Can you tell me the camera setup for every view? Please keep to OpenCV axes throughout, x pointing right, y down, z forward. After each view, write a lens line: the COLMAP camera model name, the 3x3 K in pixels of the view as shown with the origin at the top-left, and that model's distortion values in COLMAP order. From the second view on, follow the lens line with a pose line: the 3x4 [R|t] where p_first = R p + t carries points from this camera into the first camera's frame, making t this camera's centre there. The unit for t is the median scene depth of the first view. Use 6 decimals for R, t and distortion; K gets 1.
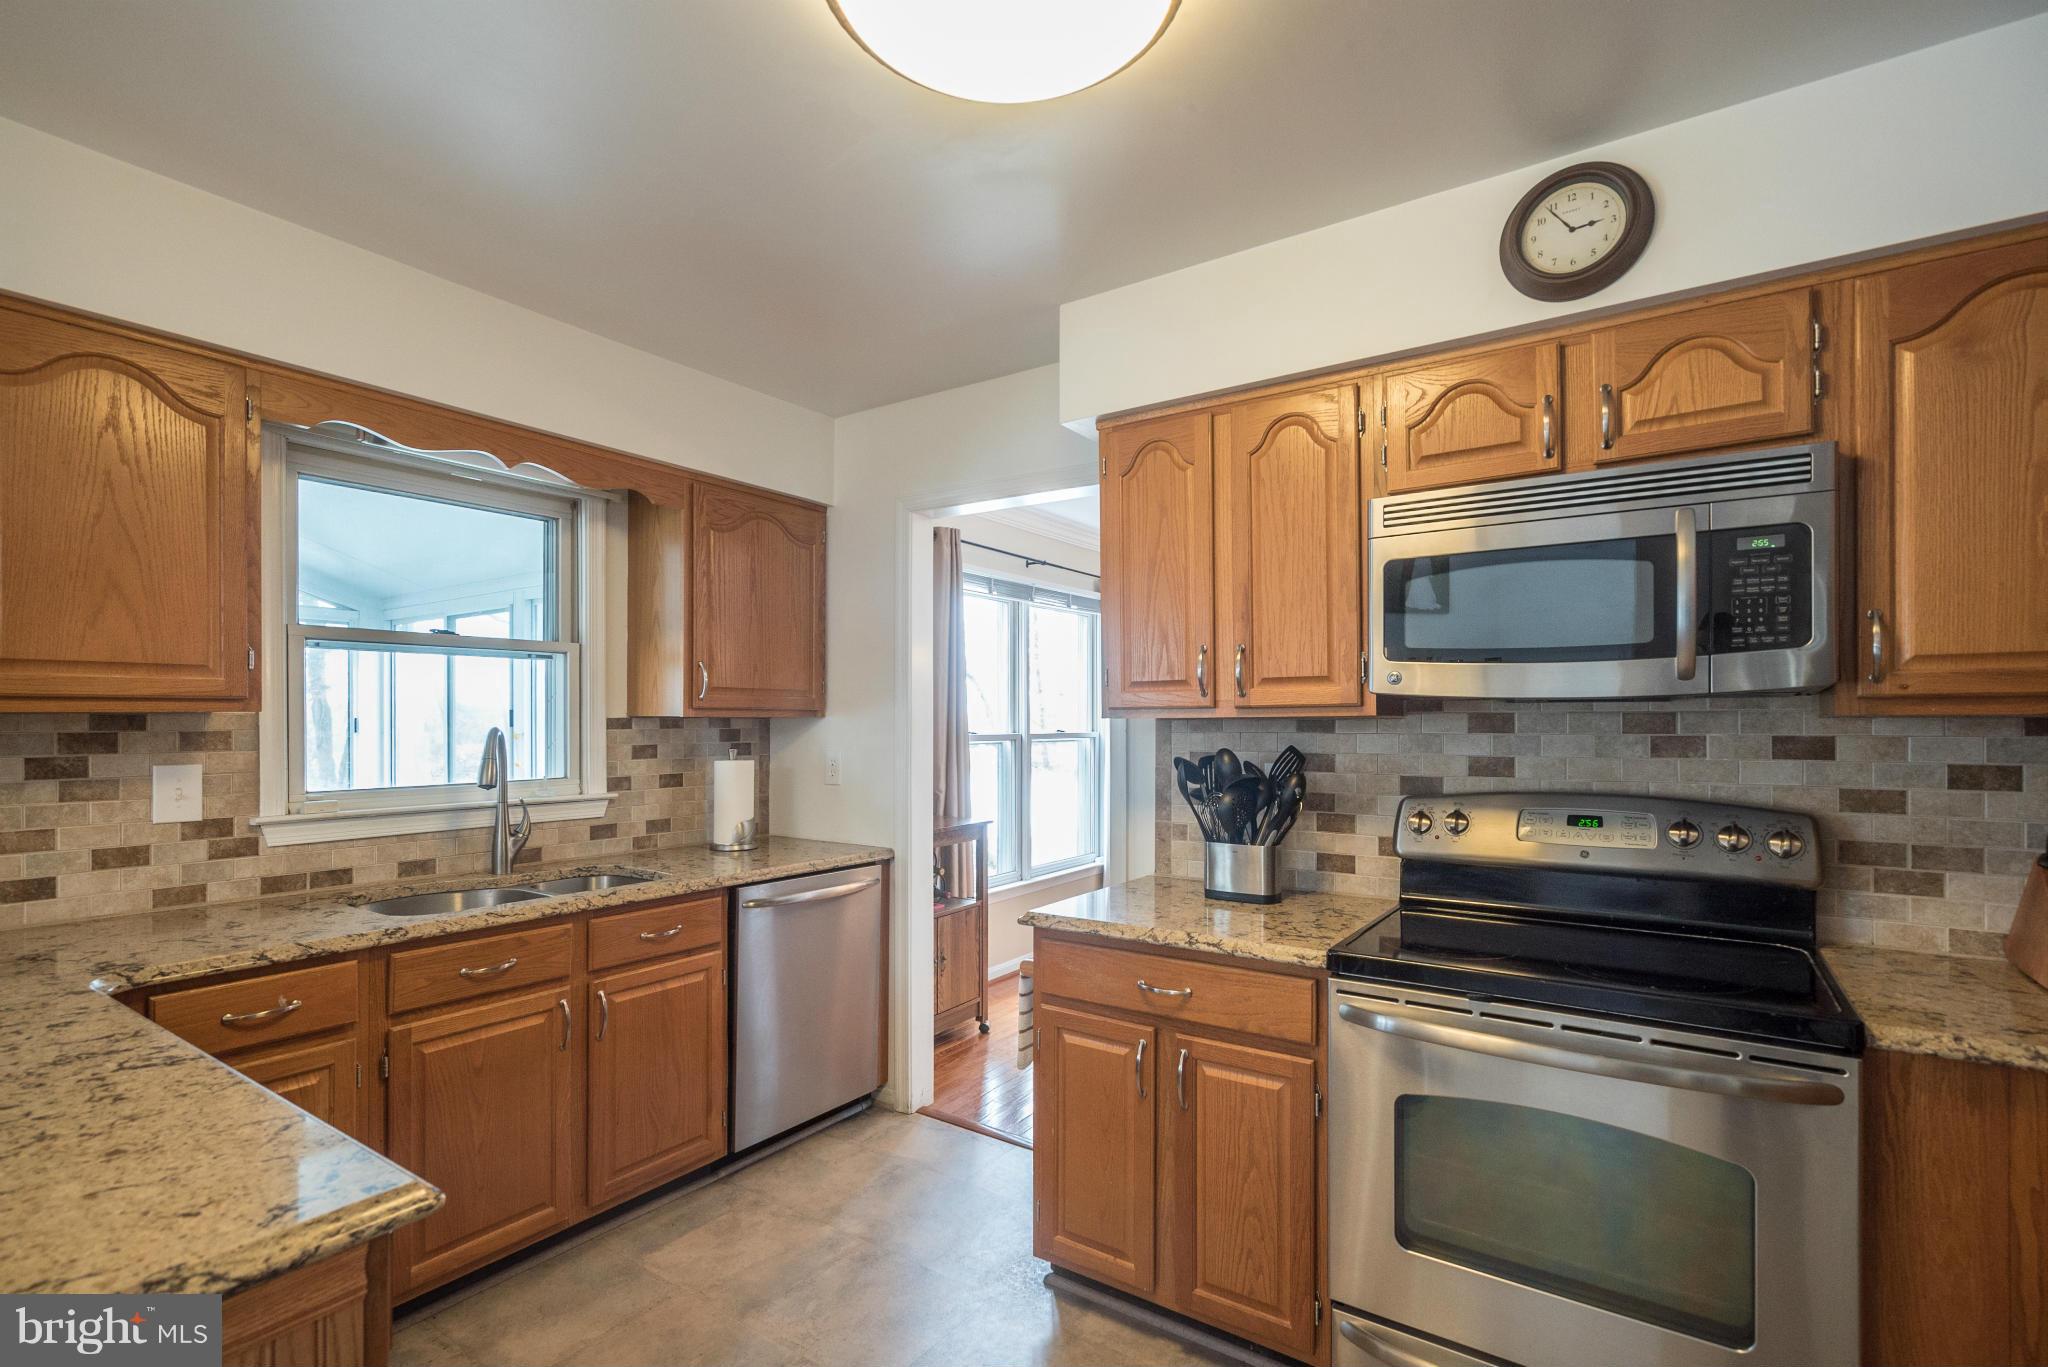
lens RADIAL K [[956.6, 0, 1024.4], [0, 956.6, 727.9], [0, 0, 1]] dist [-0.001464, 0.000425]
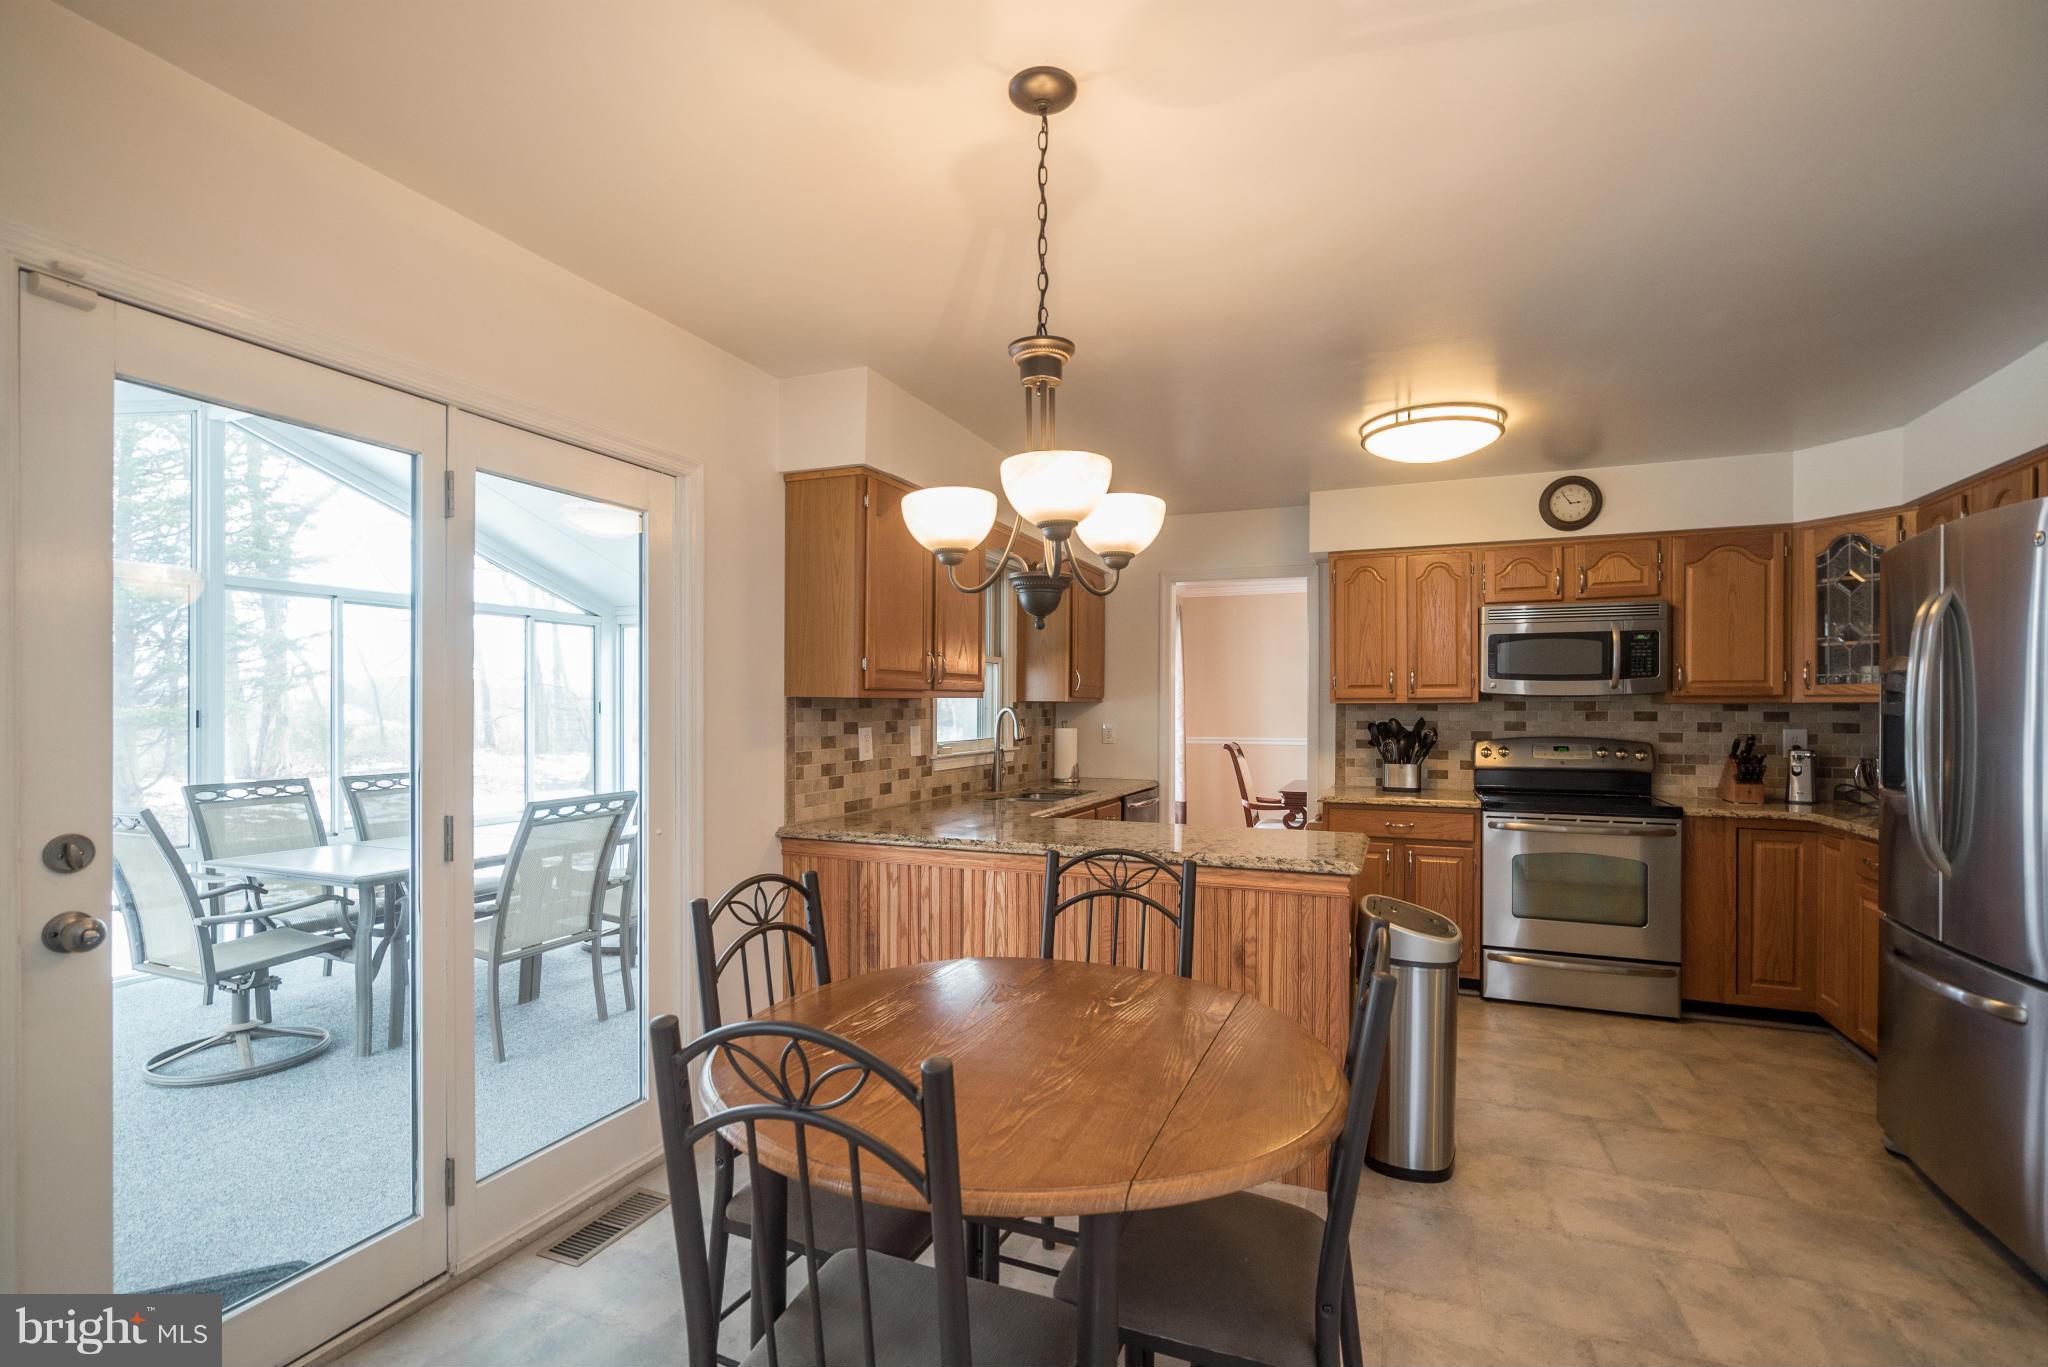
lens RADIAL K [[984.9, 0, 1017.6], [0, 984.9, 721.4], [0, 0, 1]] dist [0.000874, 0.000352]
pose [[0.975910, -0.000623, 0.218173, -1.262912], [-0.000994, 0.999973, 0.007301, 0.016962], [-0.218172, -0.007342, 0.975883, -1.072183]]
